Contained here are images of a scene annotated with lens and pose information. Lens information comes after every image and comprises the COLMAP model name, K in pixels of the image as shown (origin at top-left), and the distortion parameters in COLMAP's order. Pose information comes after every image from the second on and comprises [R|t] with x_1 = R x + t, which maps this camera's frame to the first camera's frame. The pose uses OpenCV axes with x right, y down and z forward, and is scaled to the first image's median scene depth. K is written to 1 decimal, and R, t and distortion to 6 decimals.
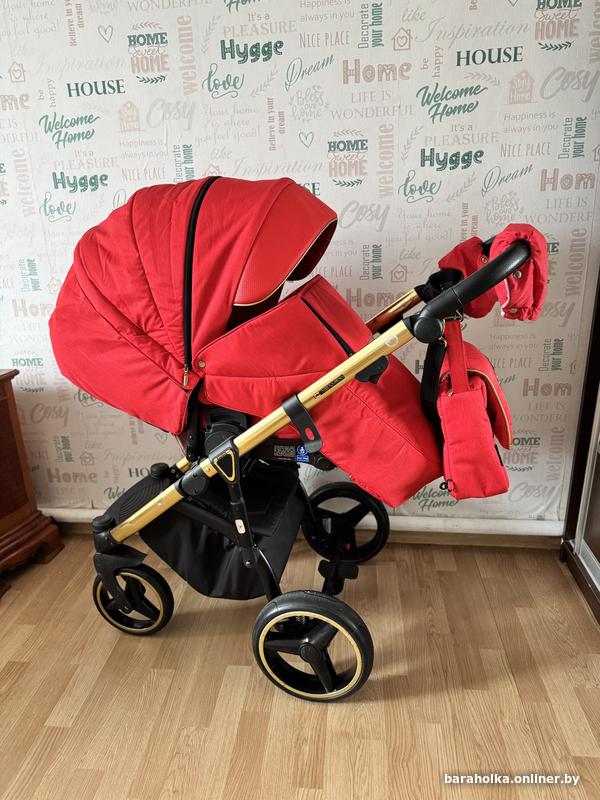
lens RADIAL K [[562.2, 0, 296.4], [0, 562.2, 403.5], [0, 0, 1]] dist [-0.007276, -0.006241]
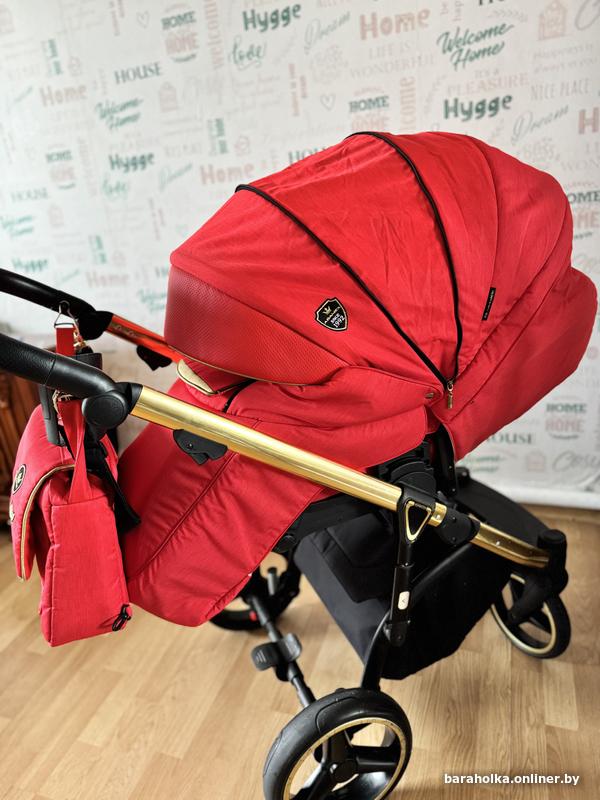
lens RADIAL K [[562.2, 0, 296.9], [0, 562.2, 404.7], [0, 0, 1]] dist [-0.007276, -0.006241]
pose [[0.970454, 0.024817, -0.240007, 0.222150], [-0.007208, 0.997234, 0.073971, -0.004449], [0.241179, -0.070056, 0.967949, -0.022131]]
